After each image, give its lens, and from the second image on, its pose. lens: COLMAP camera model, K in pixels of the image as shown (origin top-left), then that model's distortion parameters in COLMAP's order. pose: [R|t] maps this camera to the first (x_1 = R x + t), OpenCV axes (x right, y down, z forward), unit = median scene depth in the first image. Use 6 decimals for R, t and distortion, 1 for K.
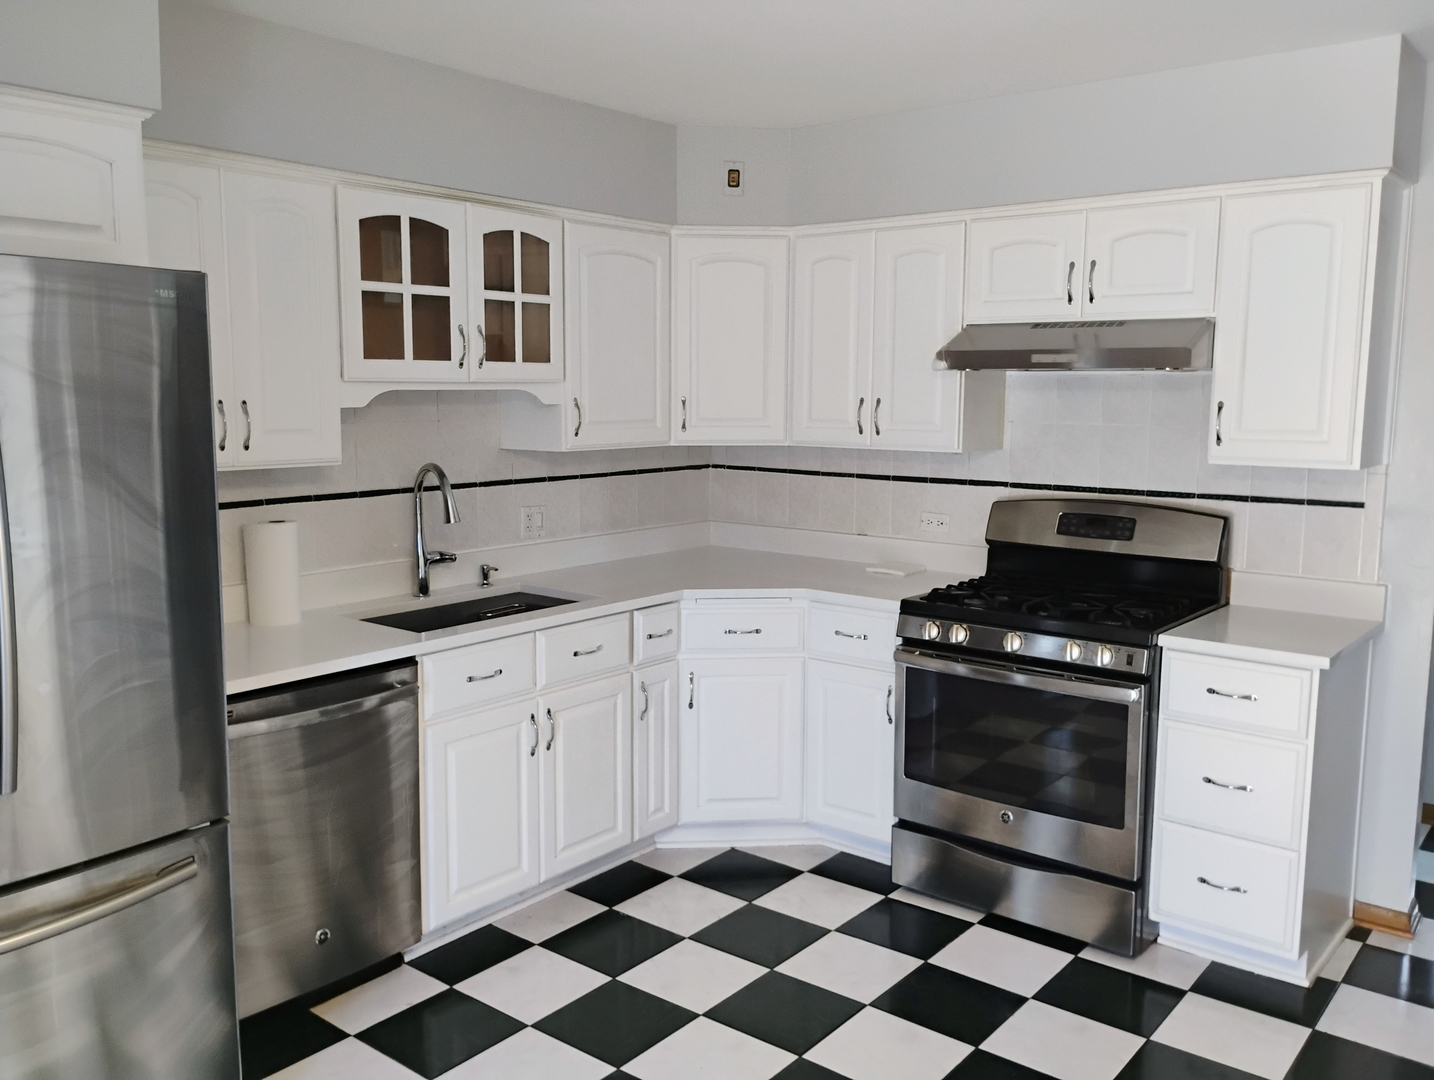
lens RADIAL K [[1185.8, 0, 707.5], [0, 1185.8, 536.6], [0, 0, 1]] dist [0.056216, -0.077392]
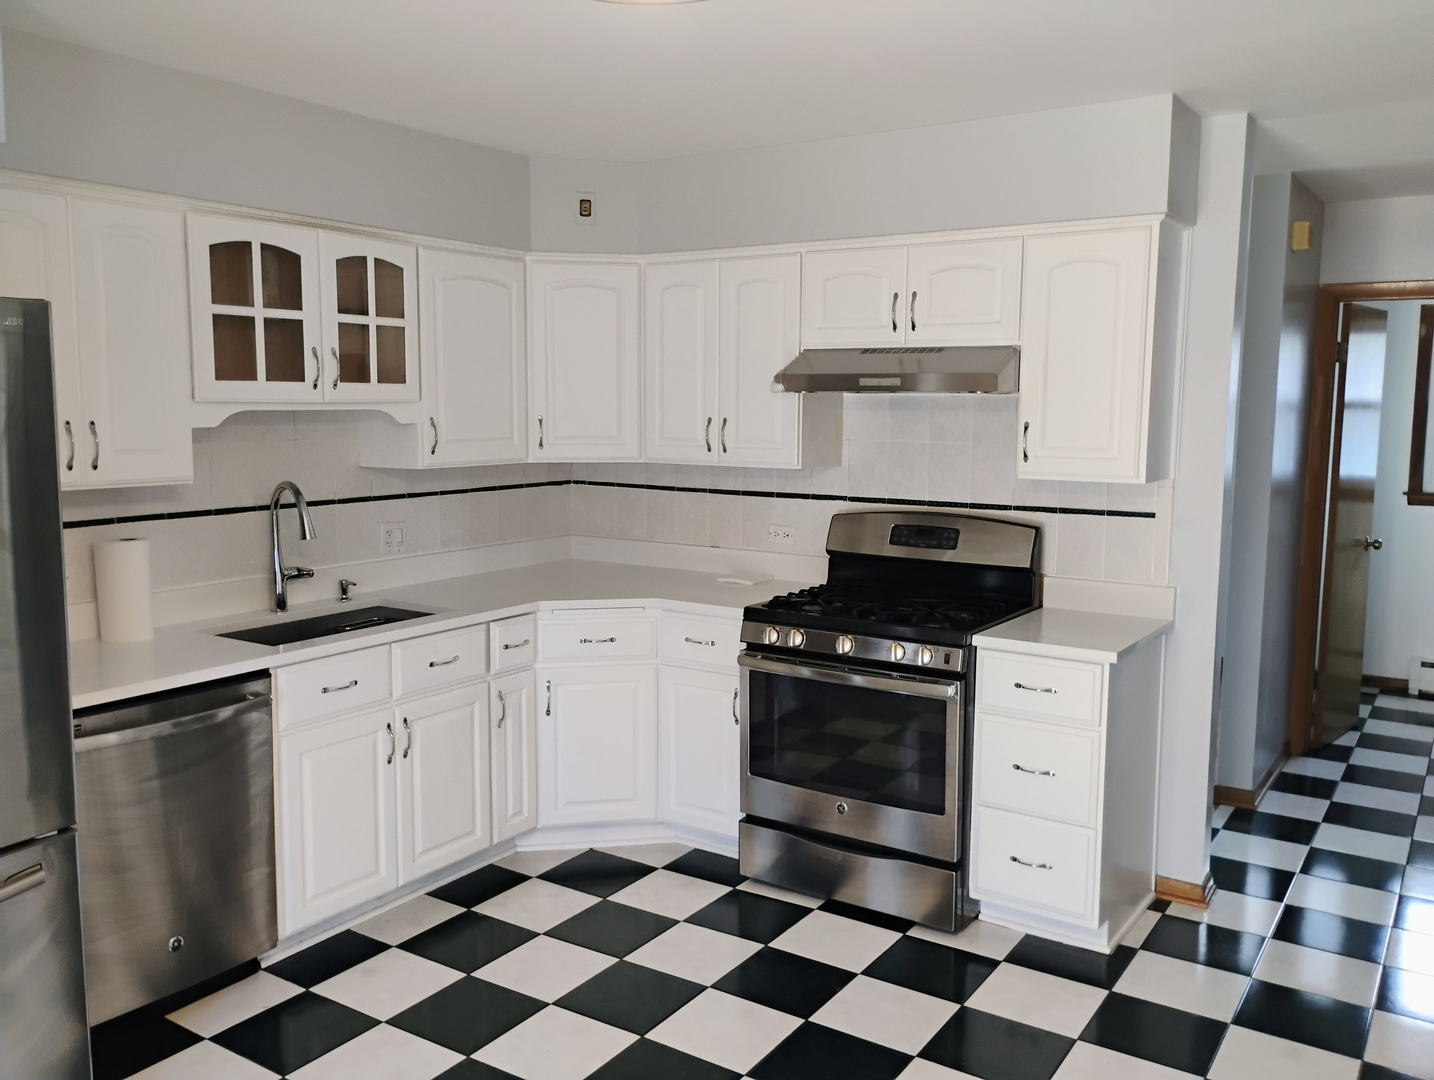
lens RADIAL K [[1185.8, 0, 710.7], [0, 1185.8, 538.1], [0, 0, 1]] dist [0.056216, -0.077392]
pose [[0.995532, -0.009695, 0.093923, 0.036071], [0.010668, 0.999894, -0.009861, 0.001448], [-0.093817, 0.010819, 0.995531, -0.060228]]
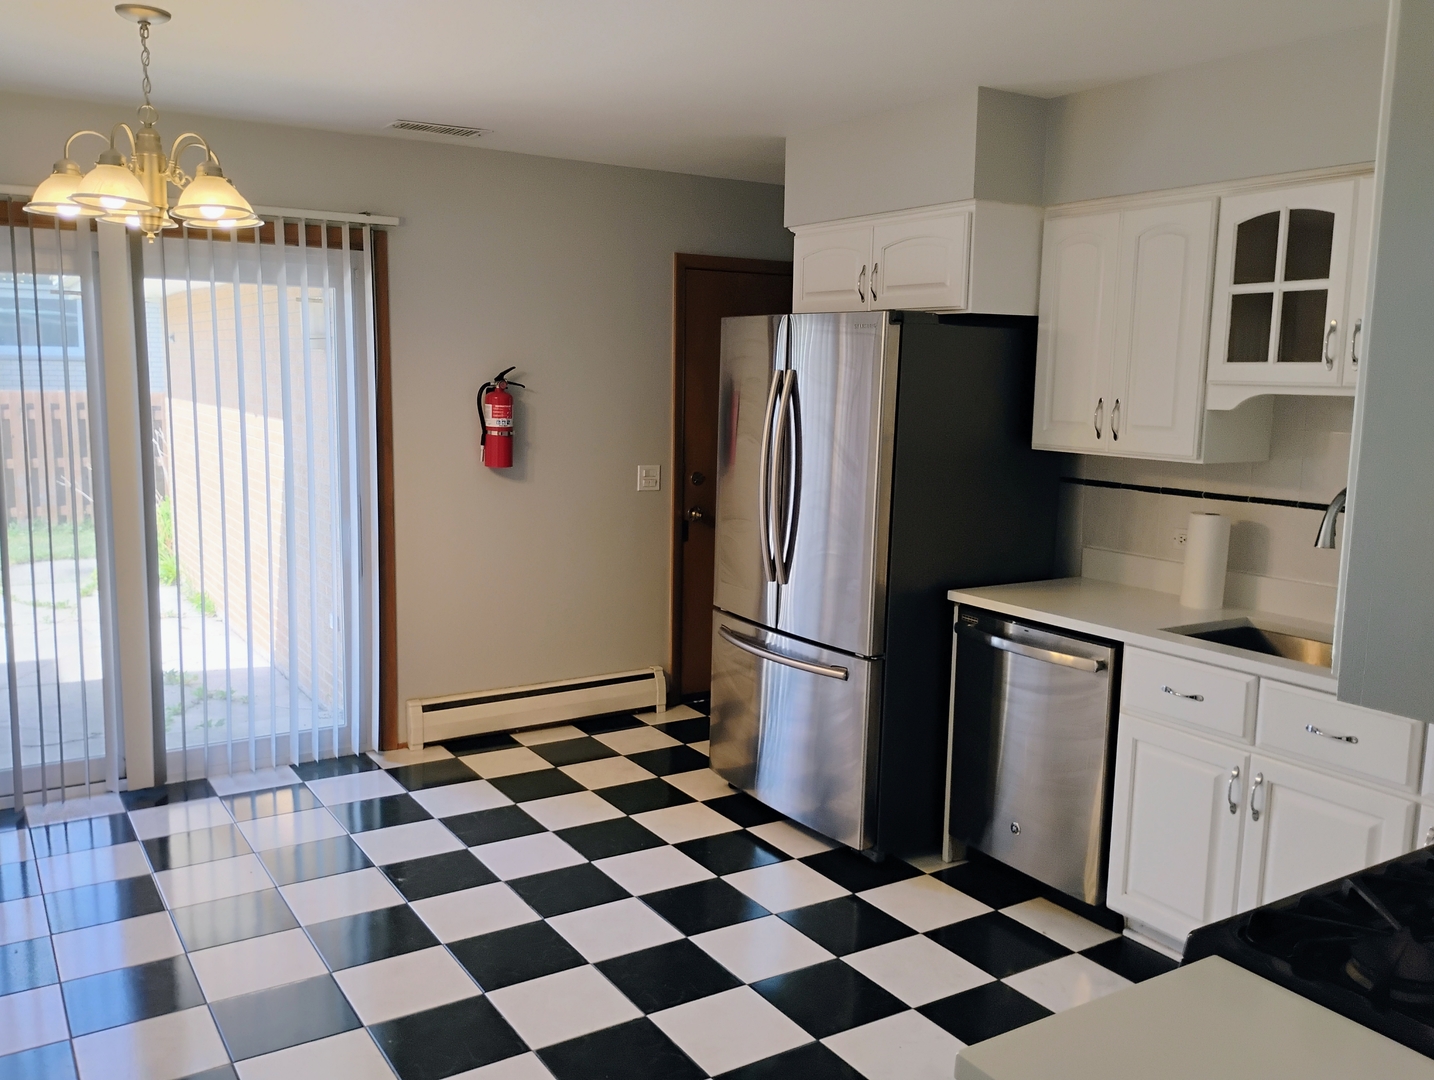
lens RADIAL K [[1185.8, 0, 706.4], [0, 1185.8, 535.5], [0, 0, 1]] dist [0.056216, -0.077392]
pose [[-0.308984, 0.119404, -0.943542, 0.776600], [-0.142135, 0.975149, 0.169949, -0.108623], [0.940386, 0.186622, -0.284334, 0.847595]]
